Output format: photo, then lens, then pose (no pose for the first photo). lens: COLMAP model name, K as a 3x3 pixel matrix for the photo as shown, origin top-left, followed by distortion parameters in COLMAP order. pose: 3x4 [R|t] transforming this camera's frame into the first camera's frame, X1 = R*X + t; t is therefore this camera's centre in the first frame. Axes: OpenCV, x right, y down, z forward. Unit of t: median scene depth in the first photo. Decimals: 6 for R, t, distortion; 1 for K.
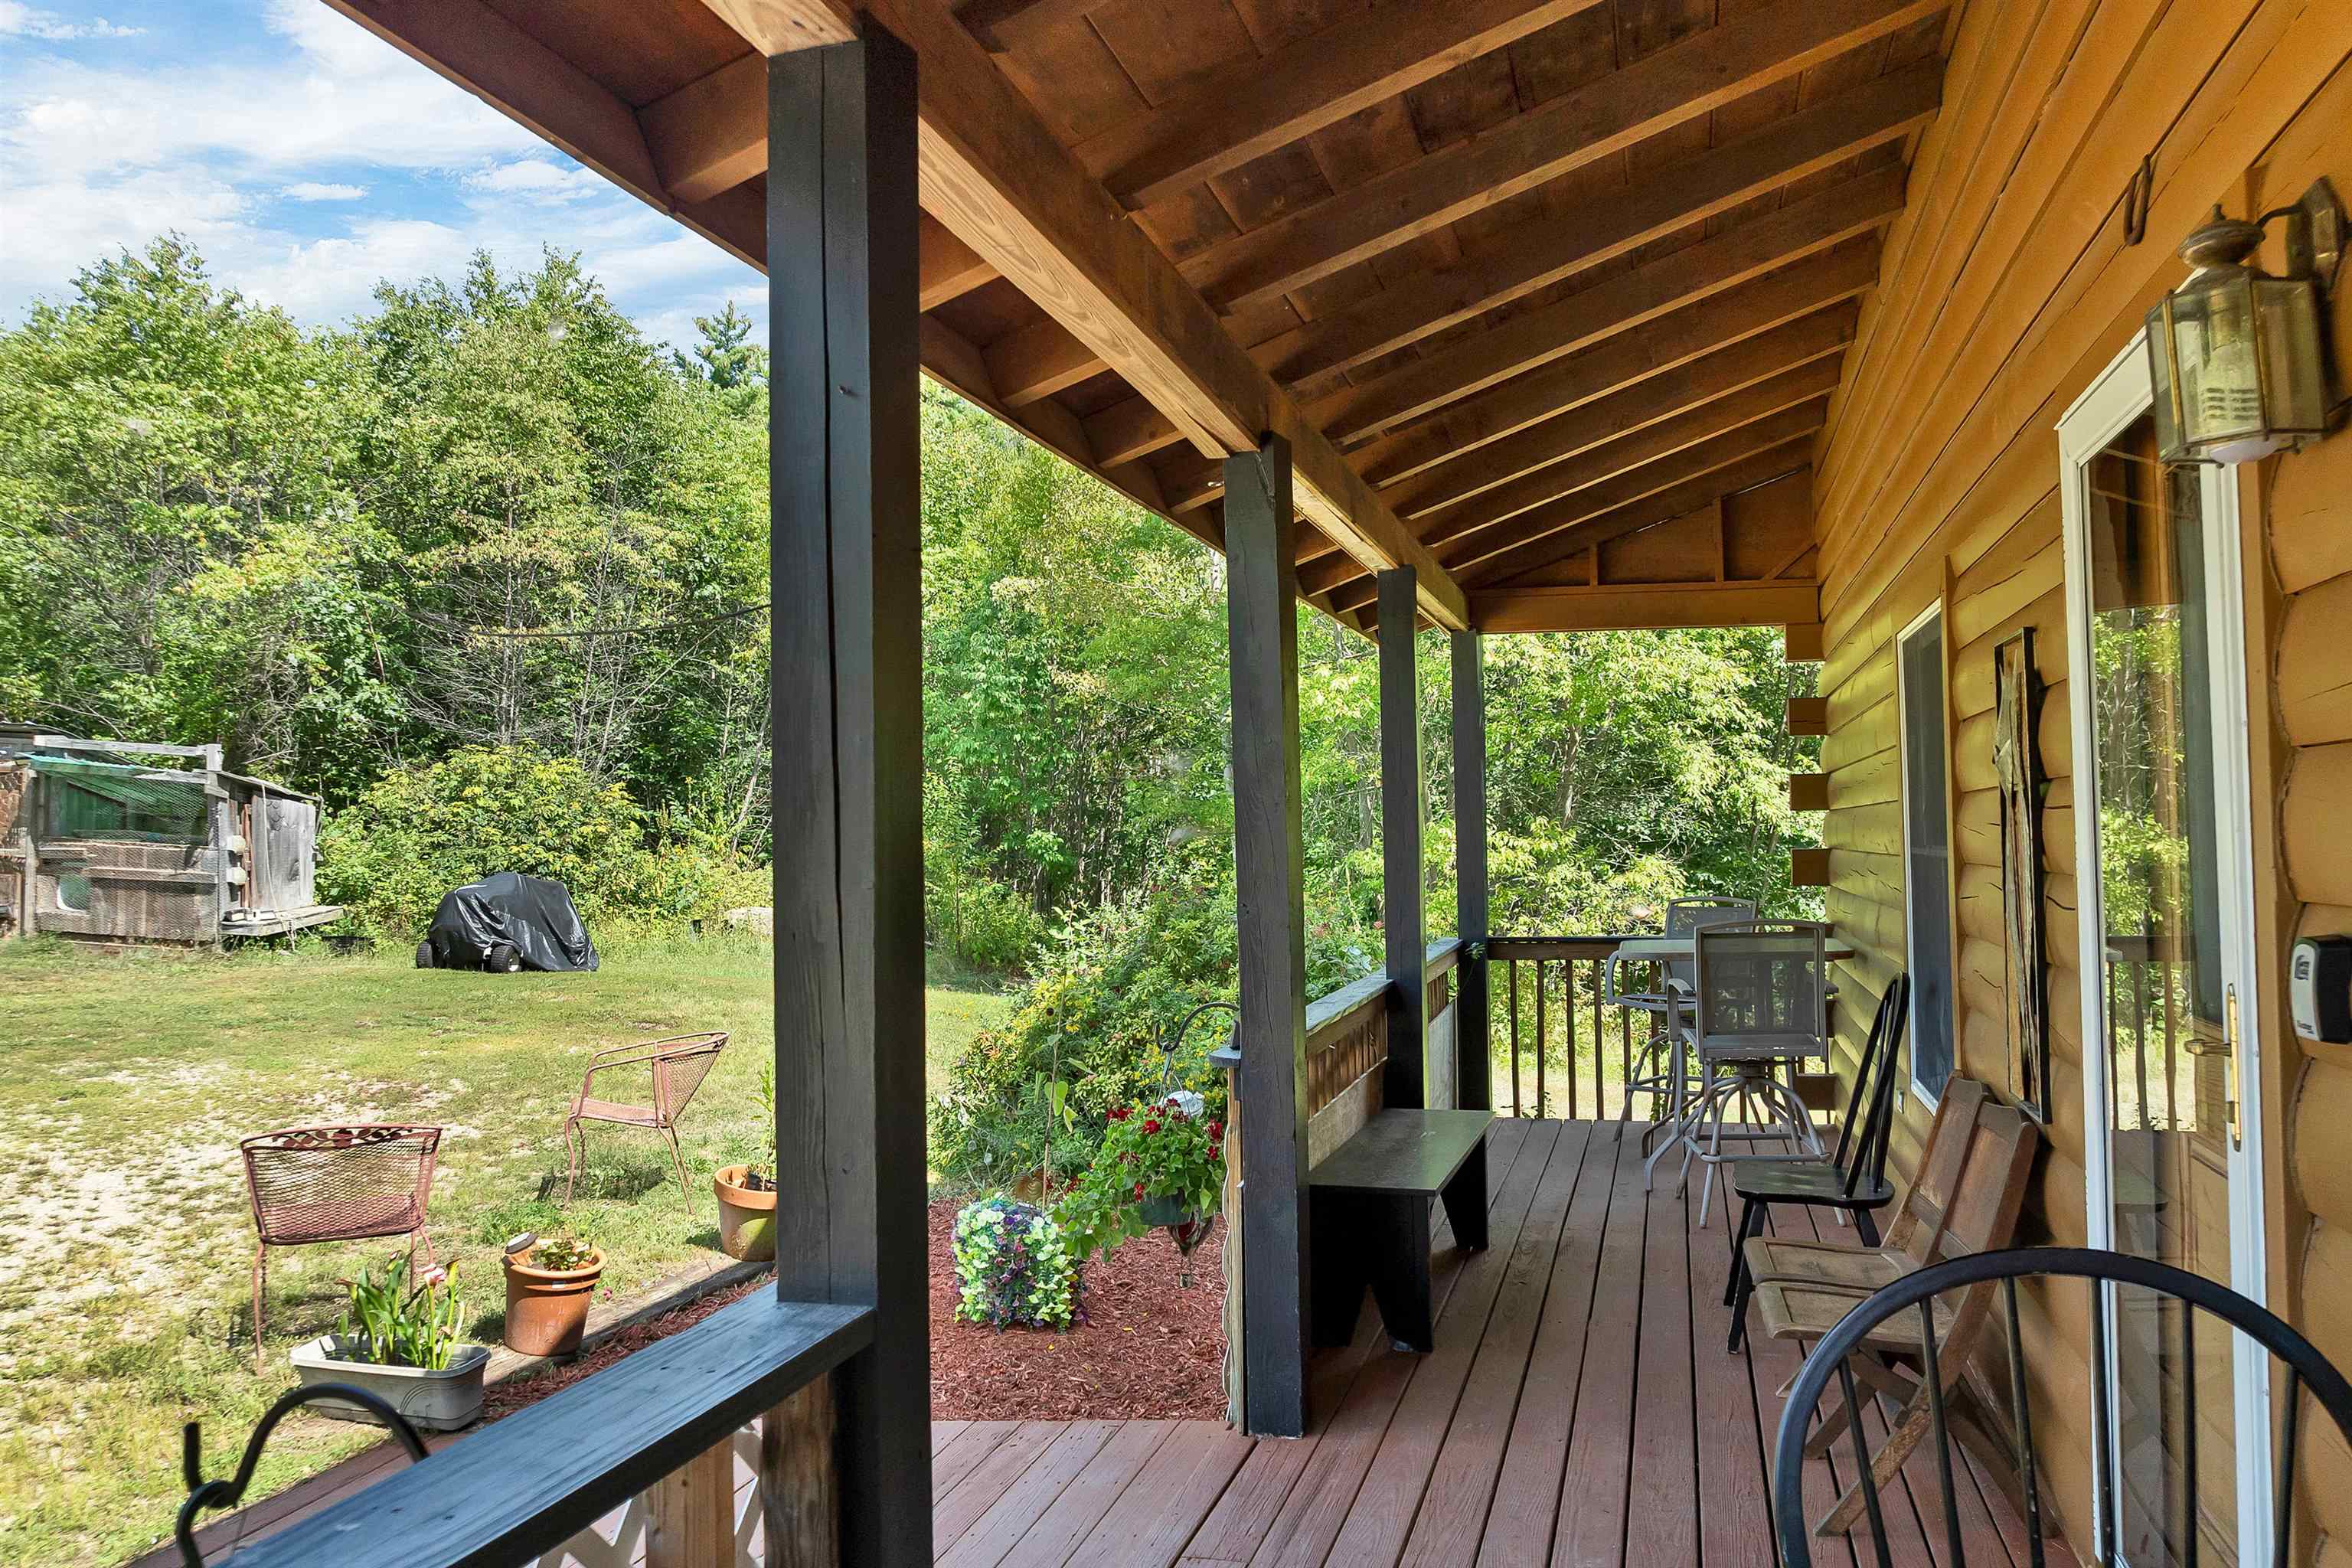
lens RADIAL K [[1643.6, 0, 1178.8], [0, 1643.6, 756.9], [0, 0, 1]] dist [-0.004307, -0.001323]
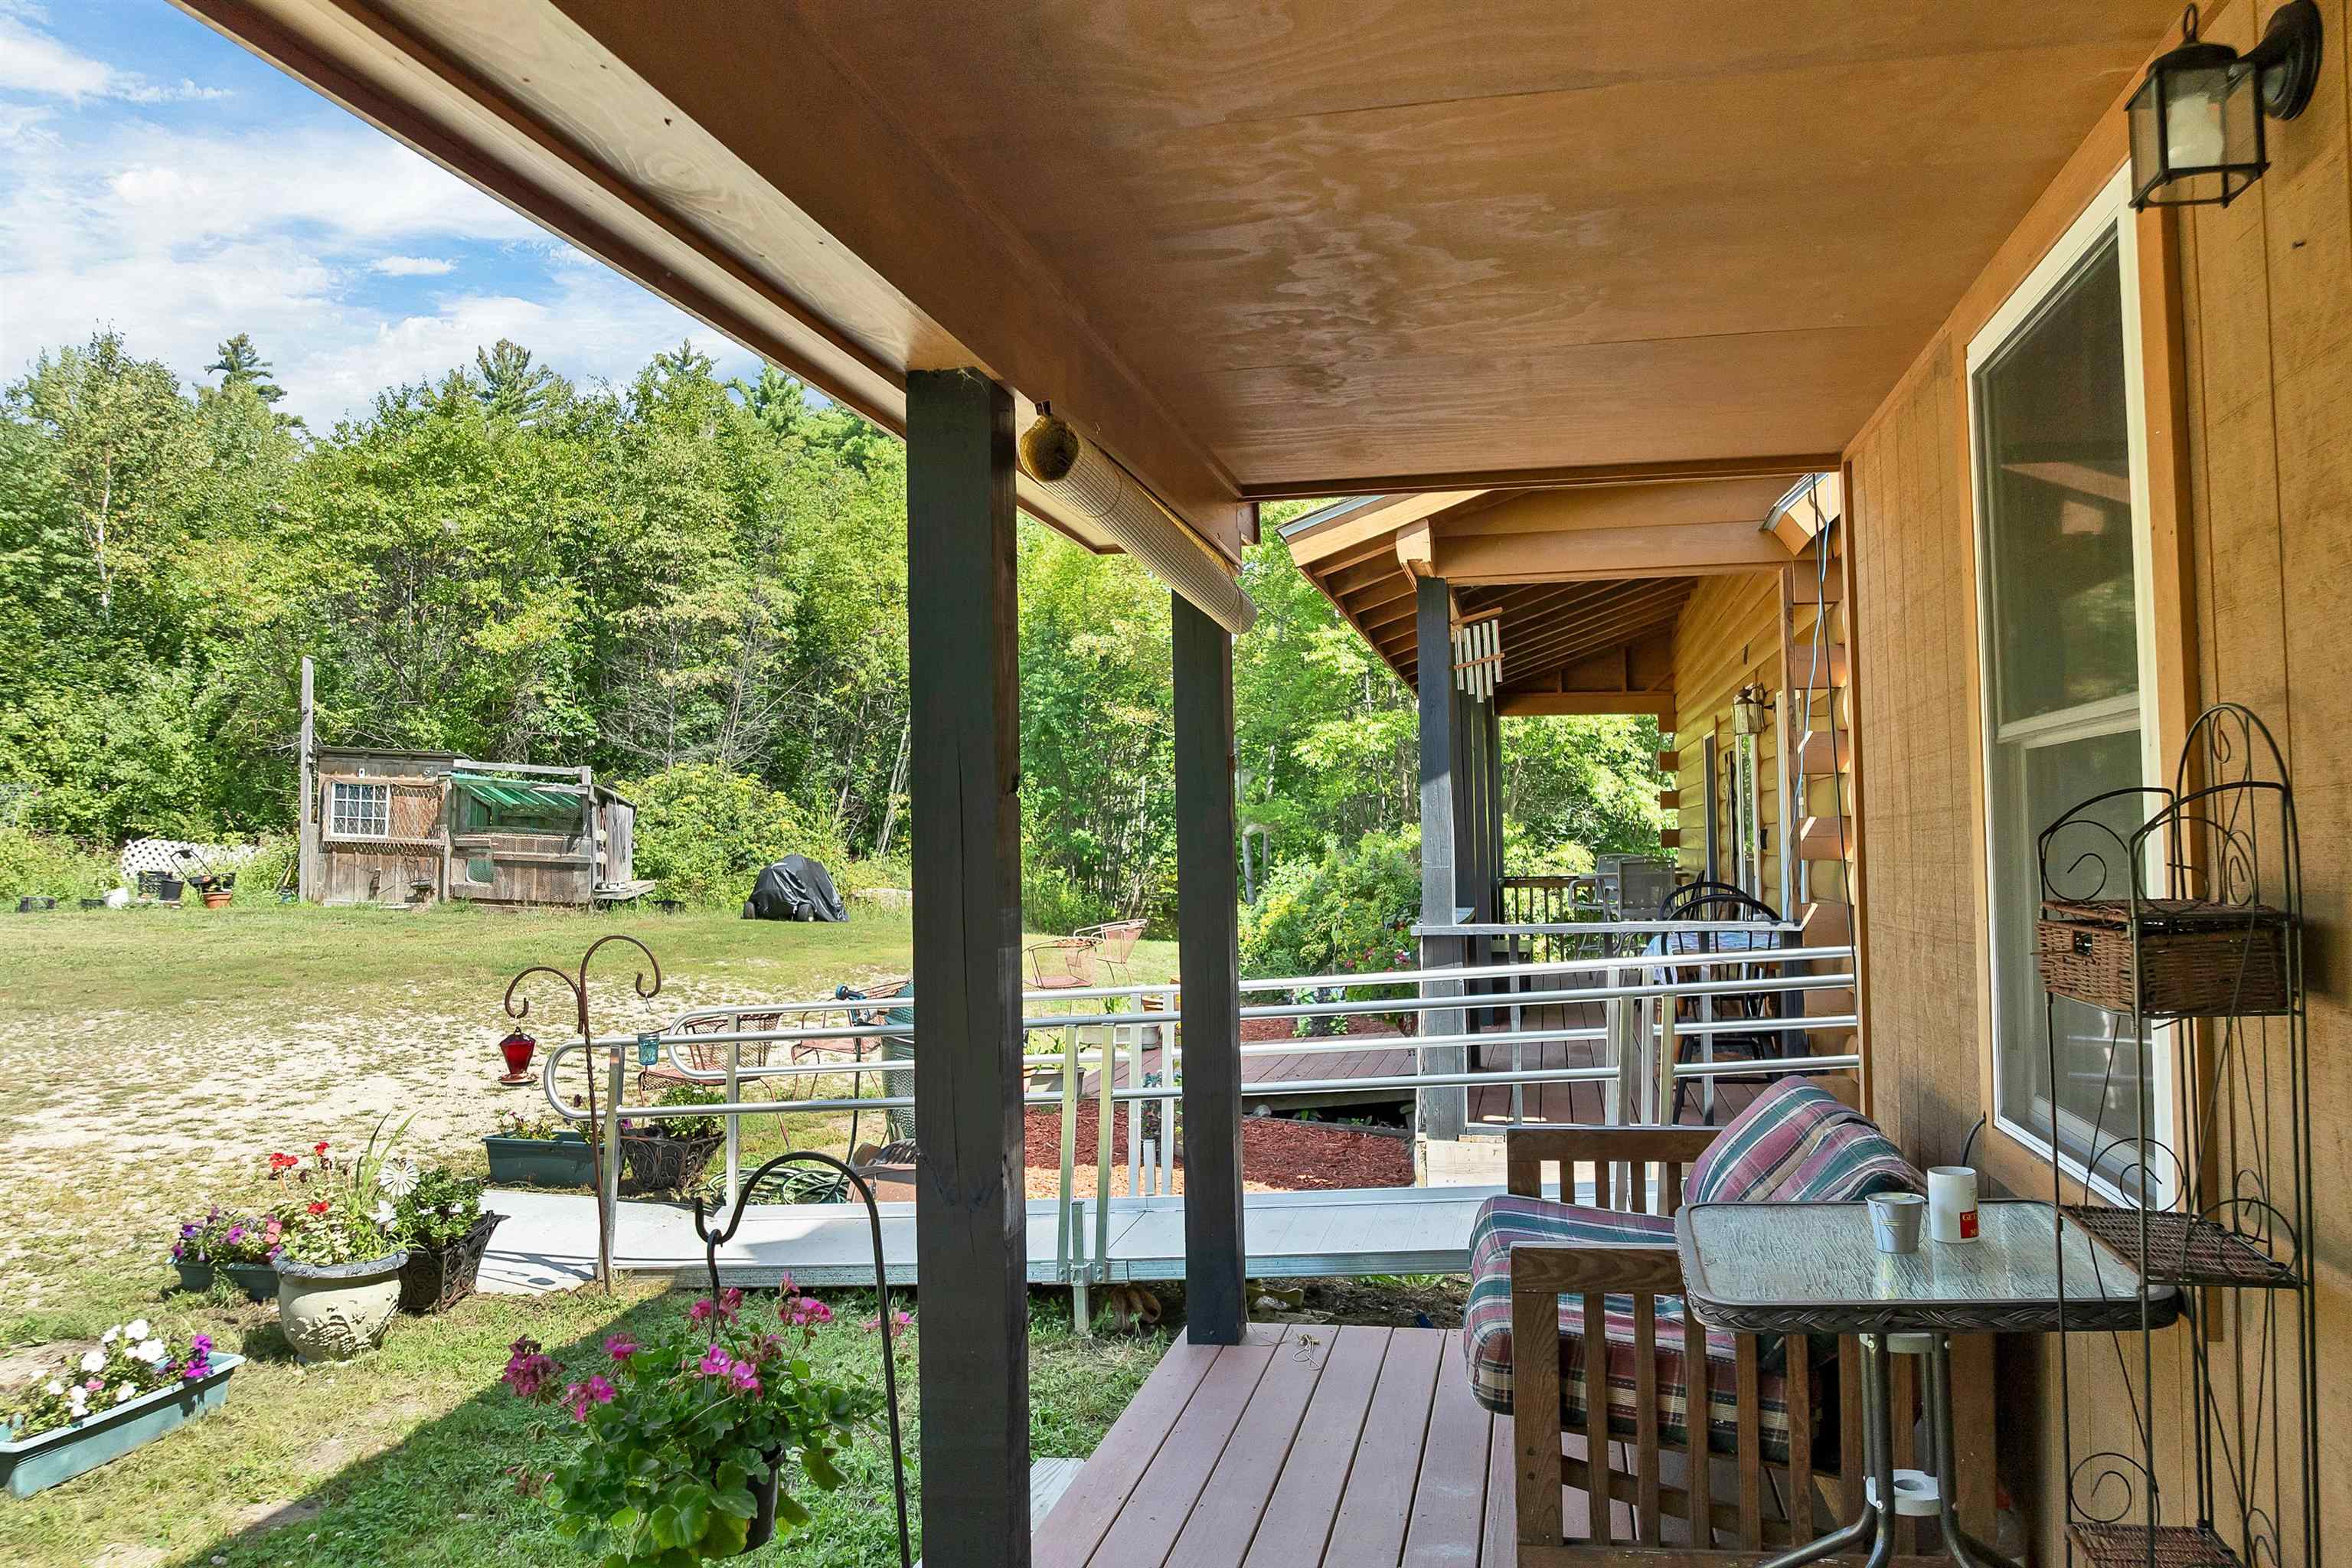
lens RADIAL K [[1670.4, 0, 1176.0], [0, 1670.4, 784.0], [0, 0, 1]] dist [-0.002057, -0.002079]
pose [[0.997399, 0.000542, 0.072070, -0.179246], [-0.001480, 0.999915, 0.012960, -0.011593], [-0.072057, -0.013033, 0.997315, -0.488036]]
